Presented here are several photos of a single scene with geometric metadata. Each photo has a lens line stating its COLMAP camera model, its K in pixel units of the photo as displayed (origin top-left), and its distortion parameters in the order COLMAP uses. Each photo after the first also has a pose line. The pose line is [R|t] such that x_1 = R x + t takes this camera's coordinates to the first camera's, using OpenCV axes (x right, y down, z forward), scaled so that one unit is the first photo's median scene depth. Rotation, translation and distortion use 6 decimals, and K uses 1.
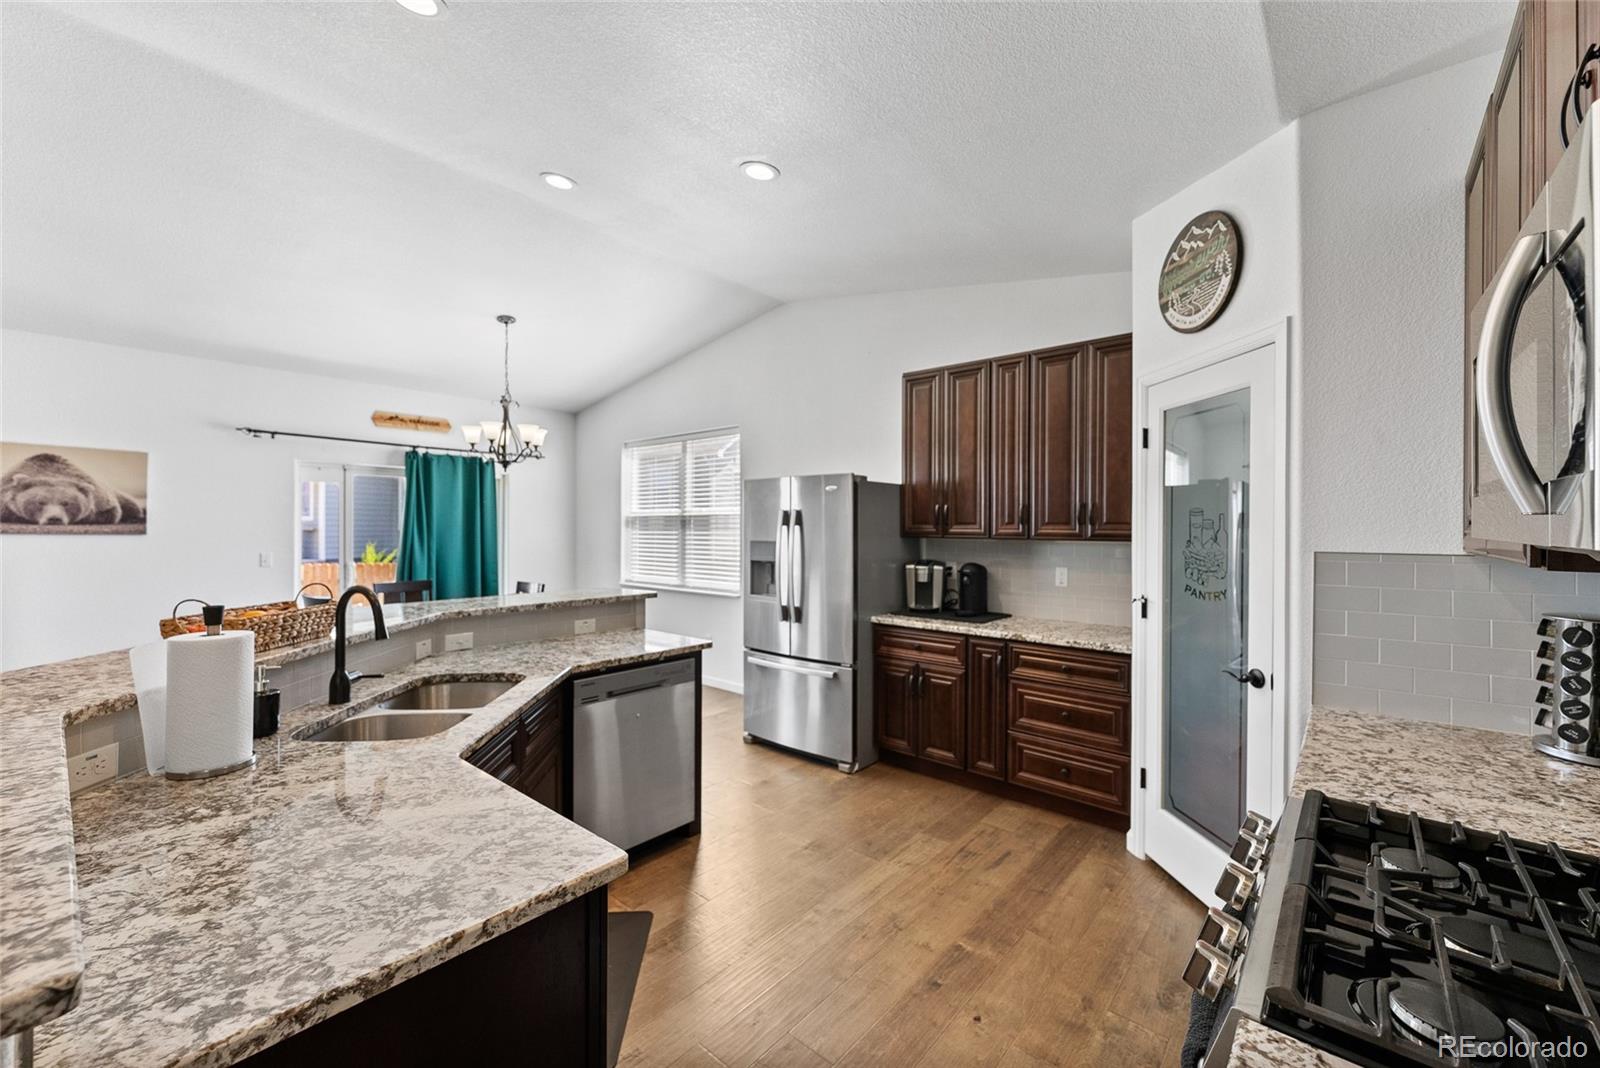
lens RADIAL K [[641.3, 0, 799.1], [0, 641.3, 525.7], [0, 0, 1]] dist [-0.001071, 0.000290]
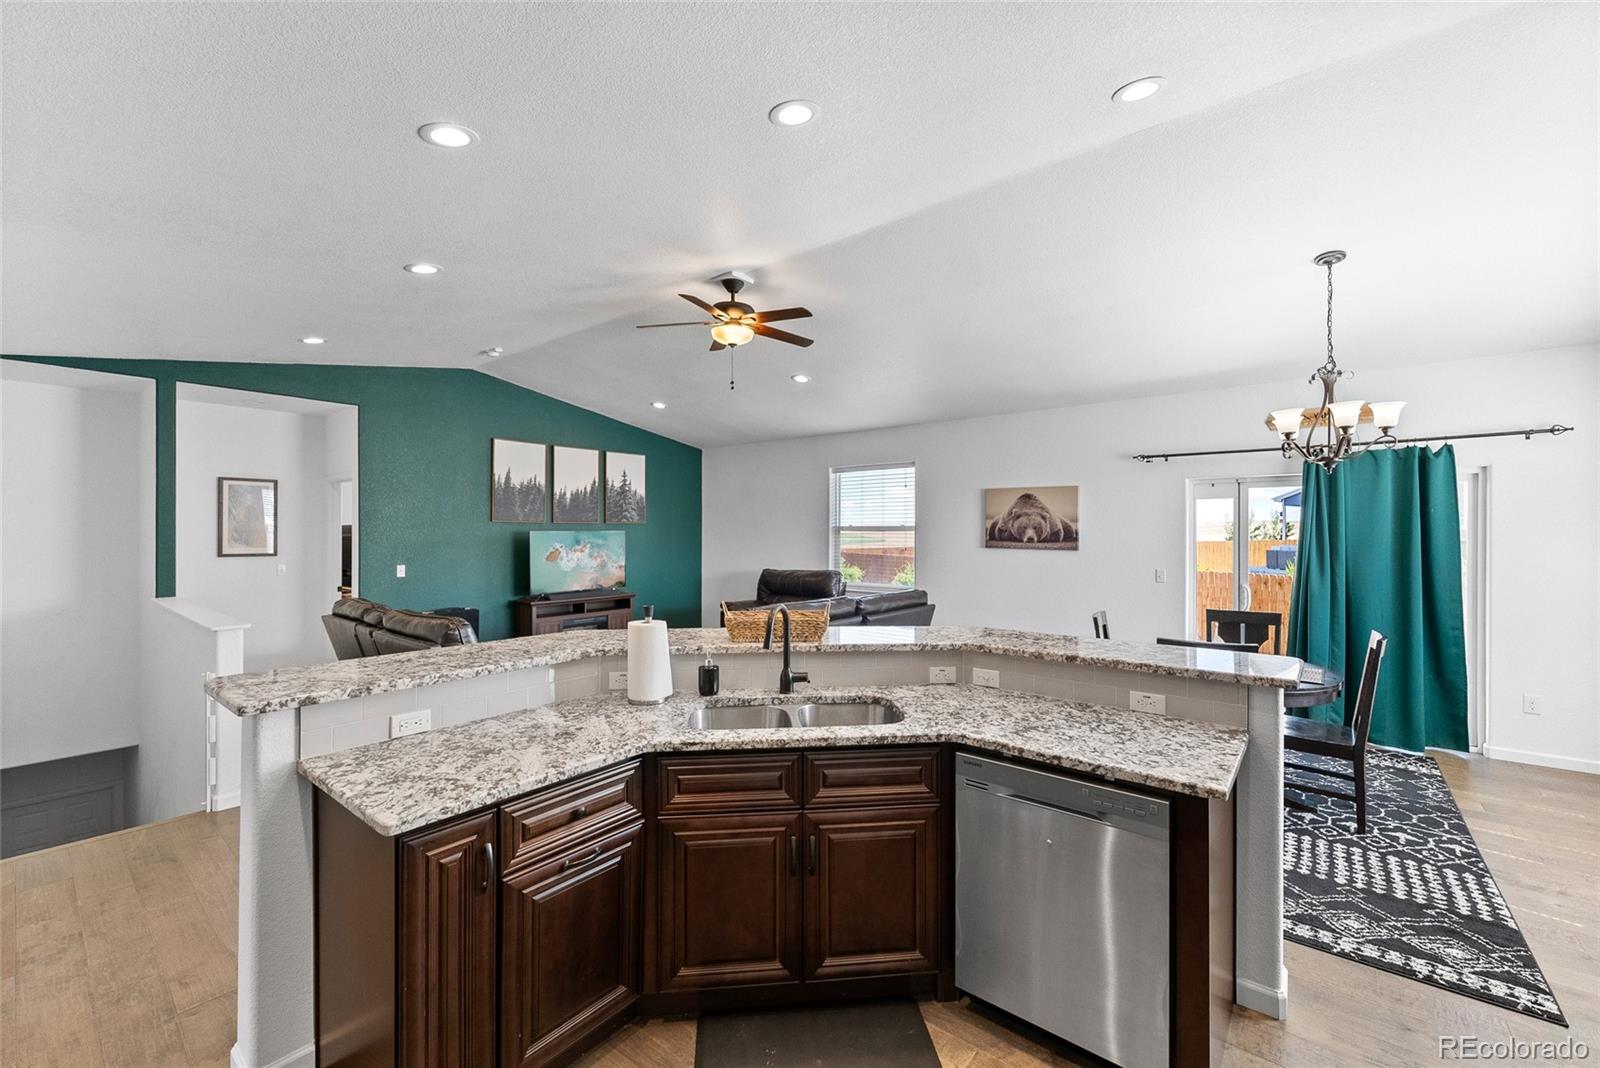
lens RADIAL K [[641.3, 0, 797.3], [0, 641.3, 533.2], [0, 0, 1]] dist [-0.001071, 0.000290]
pose [[0.028456, -0.002966, -0.999591, 0.288621], [0.004149, 0.999987, -0.002849, -0.022605], [0.999586, -0.004067, 0.028468, 0.480361]]
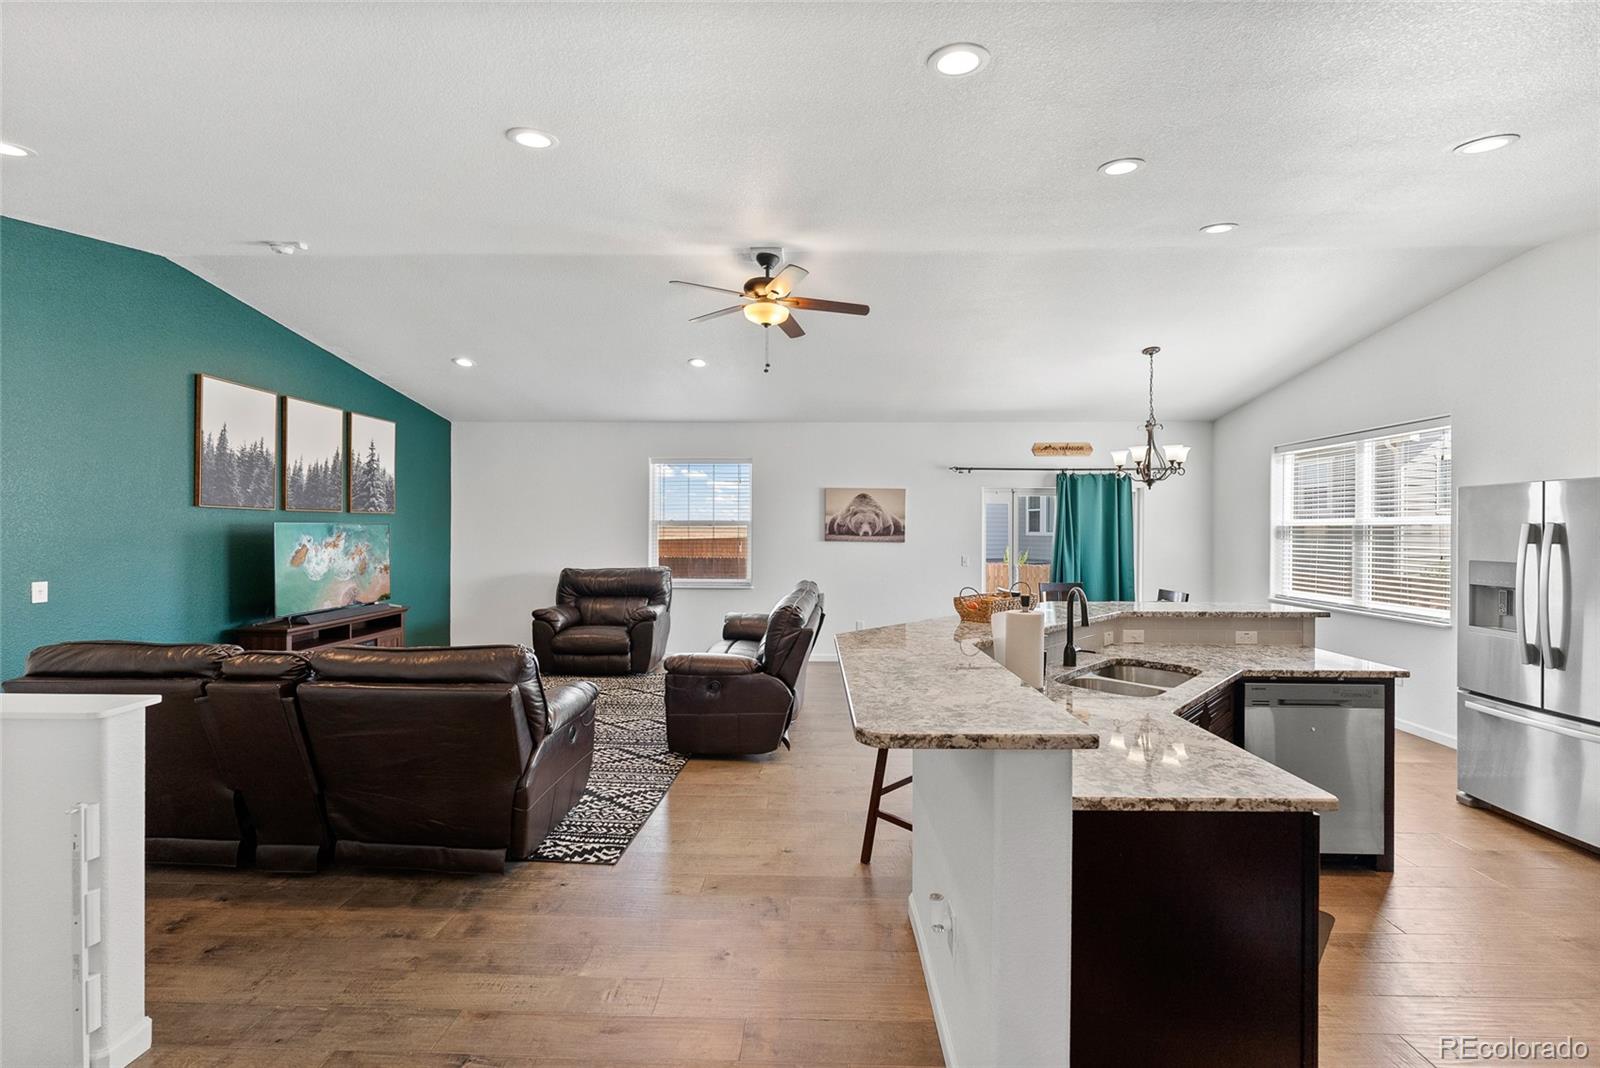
lens RADIAL K [[641.3, 0, 797.5], [0, 641.3, 533.4], [0, 0, 1]] dist [-0.001071, 0.000290]
pose [[0.631700, 0.002665, -0.775209, 0.018035], [0.002719, 0.999980, 0.005653, -0.020052], [0.775208, -0.005679, 0.631680, -0.208699]]
